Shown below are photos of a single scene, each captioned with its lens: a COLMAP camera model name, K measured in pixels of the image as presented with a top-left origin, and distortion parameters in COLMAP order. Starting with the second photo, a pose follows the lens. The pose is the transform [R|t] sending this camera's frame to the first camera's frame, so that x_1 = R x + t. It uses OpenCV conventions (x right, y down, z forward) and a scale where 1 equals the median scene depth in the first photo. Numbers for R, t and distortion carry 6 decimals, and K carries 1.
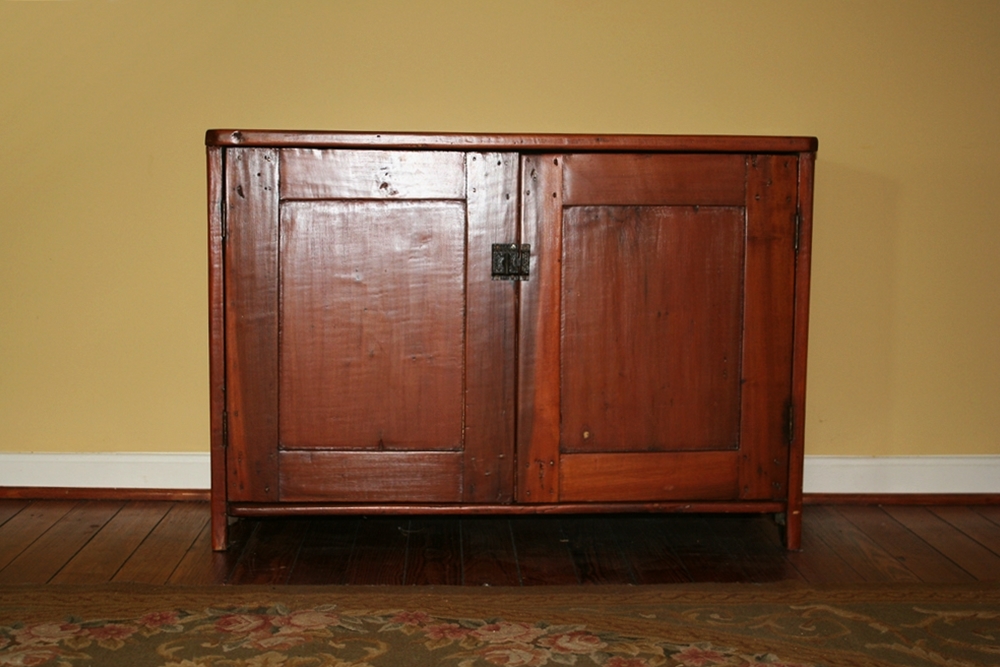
lens RADIAL K [[1580.1, 0, 500.2], [0, 1580.1, 335.2], [0, 0, 1]] dist [0.026110, 0.000000]
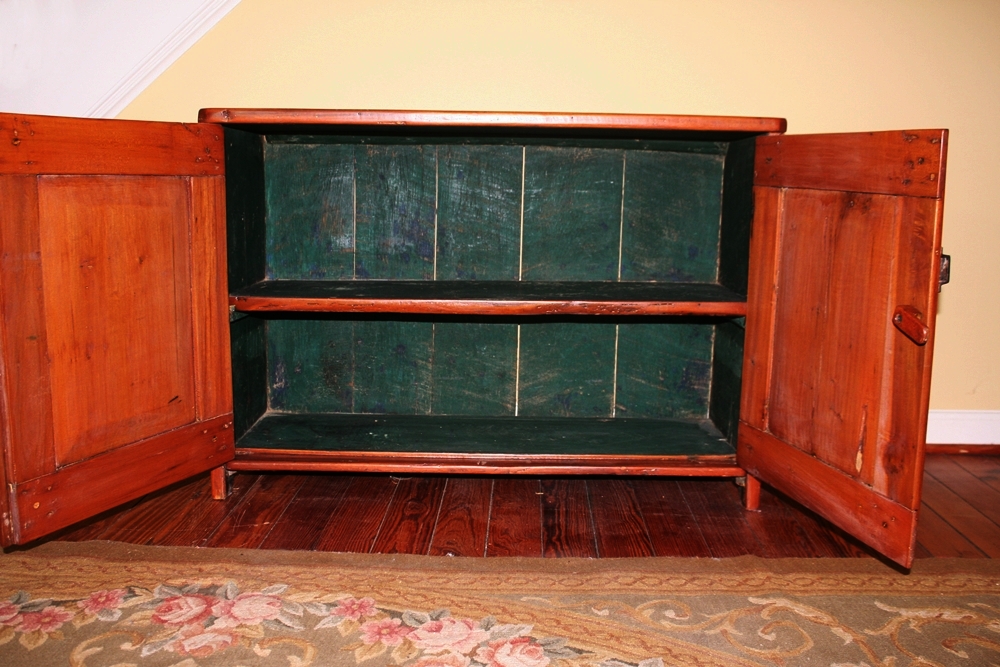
lens RADIAL K [[998.4, 0, 501.9], [0, 998.4, 332.9], [0, 0, 1]] dist [-0.067499, 0.000000]
pose [[0.998203, 0.015738, -0.057815, 0.066668], [-0.011815, 0.997644, 0.067584, -0.032631], [0.058742, -0.066780, 0.996037, 0.410956]]
